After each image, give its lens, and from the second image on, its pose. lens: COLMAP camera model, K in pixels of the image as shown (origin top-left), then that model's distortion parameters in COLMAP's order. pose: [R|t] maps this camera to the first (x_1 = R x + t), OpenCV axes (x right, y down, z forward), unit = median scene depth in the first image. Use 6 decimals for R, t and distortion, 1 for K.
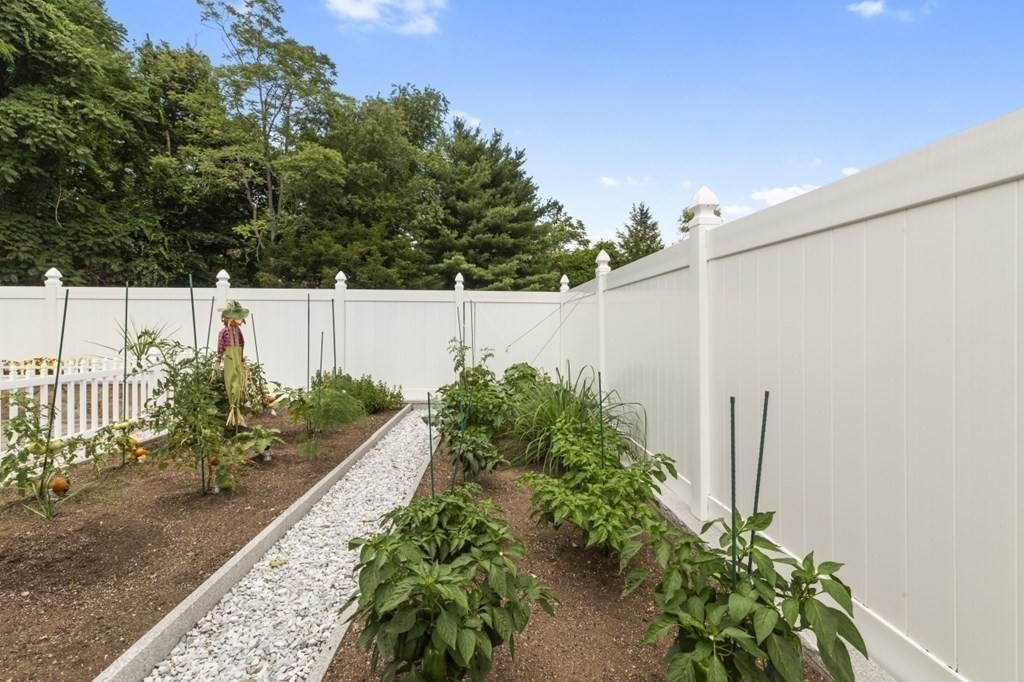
lens RADIAL K [[461.3, 0, 509.0], [0, 461.3, 332.1], [0, 0, 1]] dist [0.008391, 0.001265]
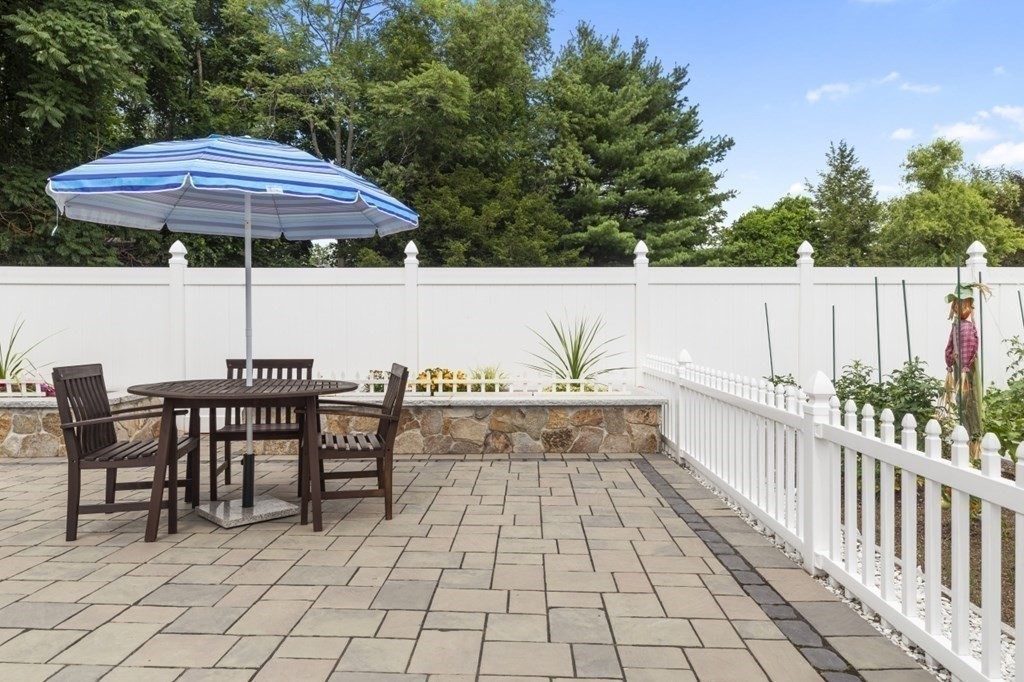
lens RADIAL K [[646.2, 0, 511.8], [0, 646.2, 339.5], [0, 0, 1]] dist [0.012170, 0.001044]
pose [[0.998964, -0.004955, -0.045237, -0.221412], [0.005690, 0.999854, 0.016138, -0.002397], [0.045151, -0.016379, 0.998846, 0.013190]]
